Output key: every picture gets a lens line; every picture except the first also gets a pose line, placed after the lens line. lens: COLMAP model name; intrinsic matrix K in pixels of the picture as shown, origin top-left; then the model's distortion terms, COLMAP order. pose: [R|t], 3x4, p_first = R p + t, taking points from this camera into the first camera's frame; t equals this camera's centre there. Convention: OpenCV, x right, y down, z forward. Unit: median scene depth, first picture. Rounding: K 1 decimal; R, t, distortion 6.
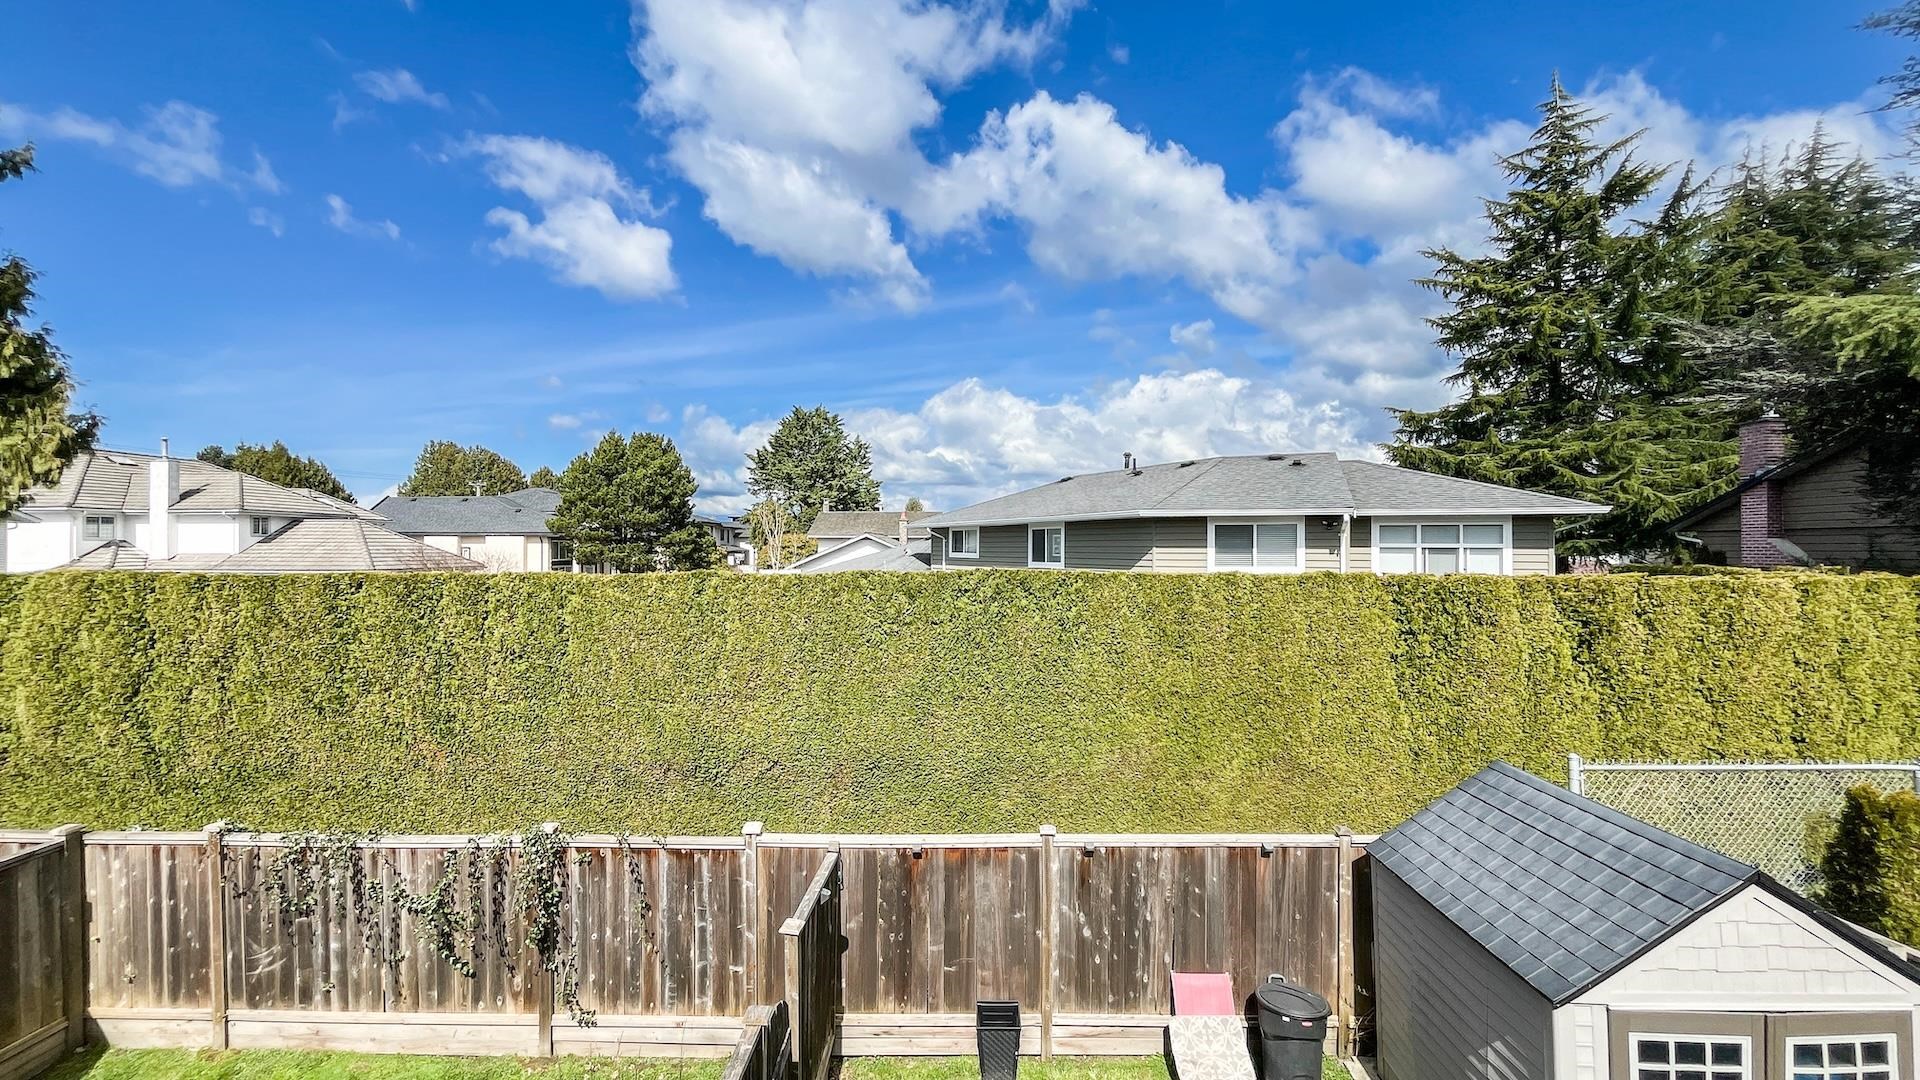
lens RADIAL K [[783.3, 0, 962.8], [0, 783.3, 539.5], [0, 0, 1]] dist [-0.003562, 0.000949]
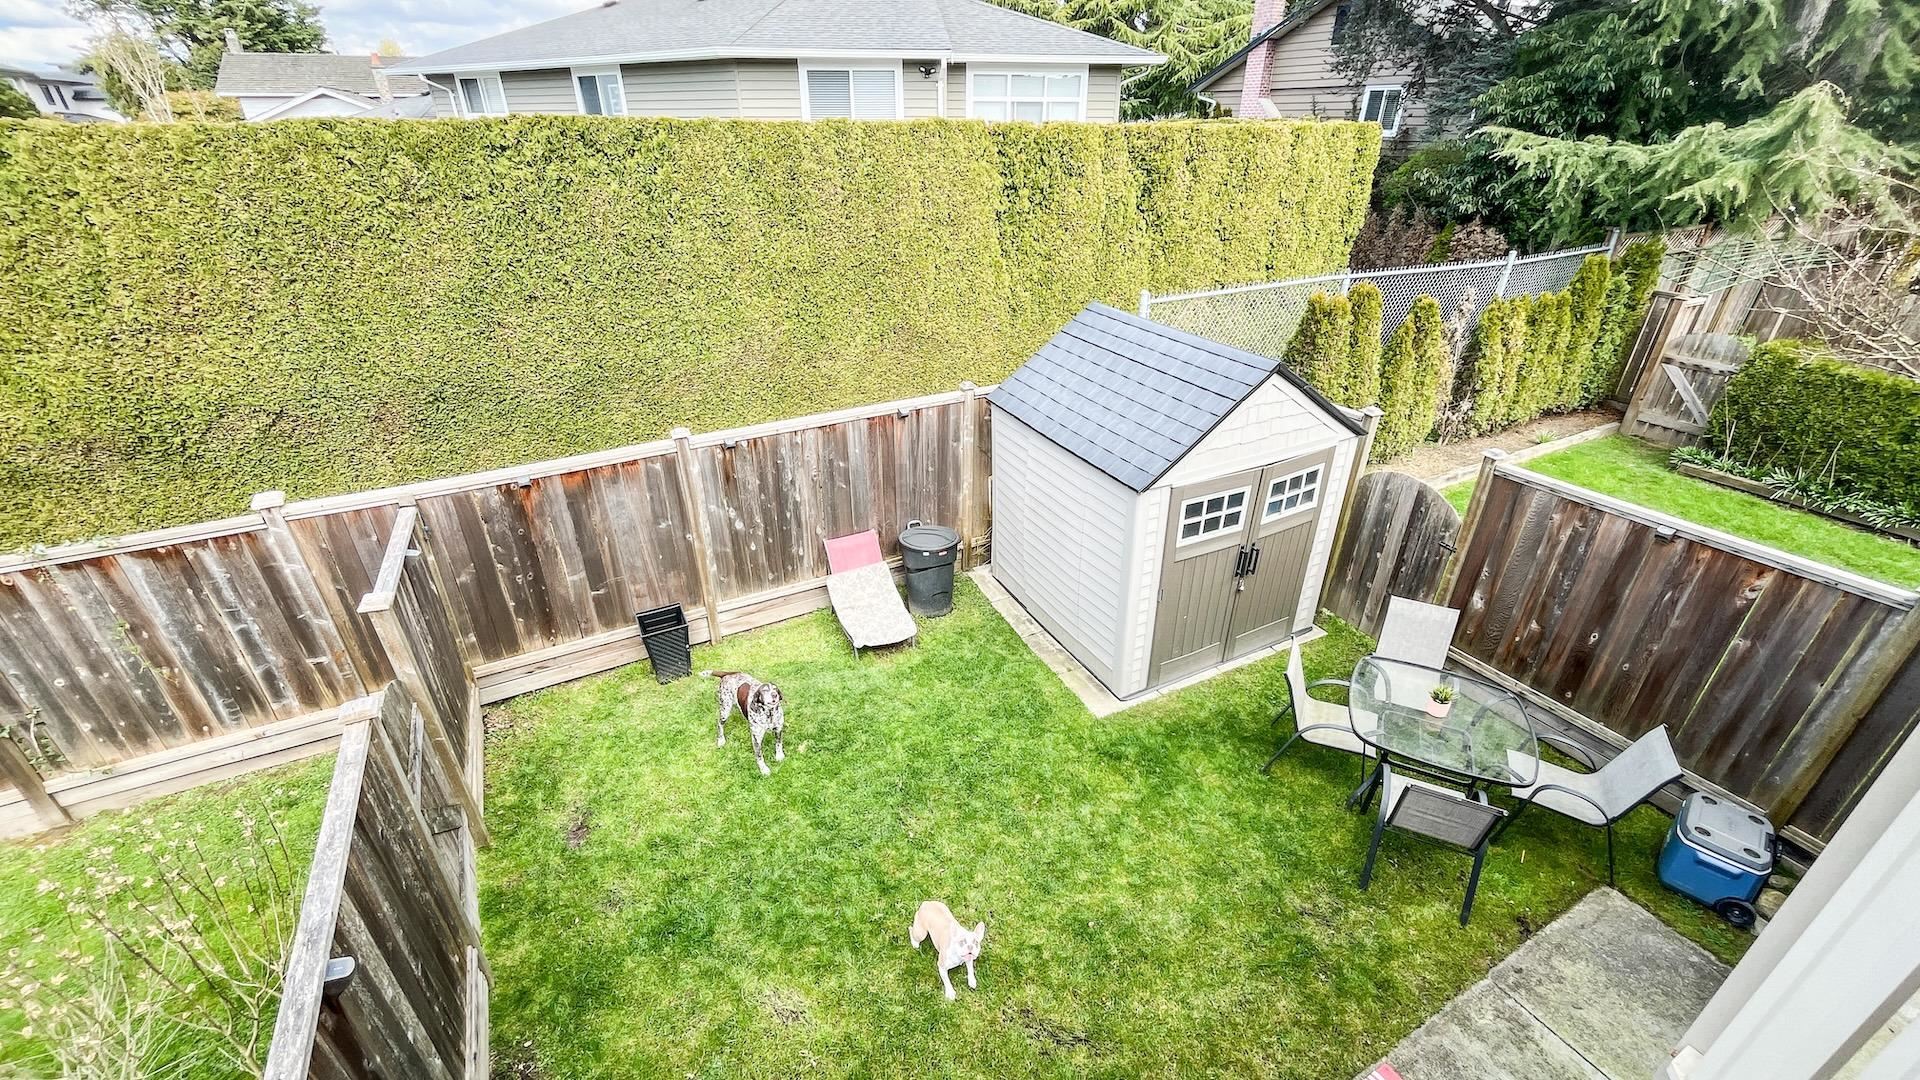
lens RADIAL K [[783.3, 0, 956.3], [0, 783.3, 536.3], [0, 0, 1]] dist [-0.003562, 0.000949]
pose [[0.881691, -0.228143, 0.413003, -0.009336], [0.002266, 0.877365, 0.479818, 0.043542], [-0.471822, -0.422116, 0.774082, 0.103729]]
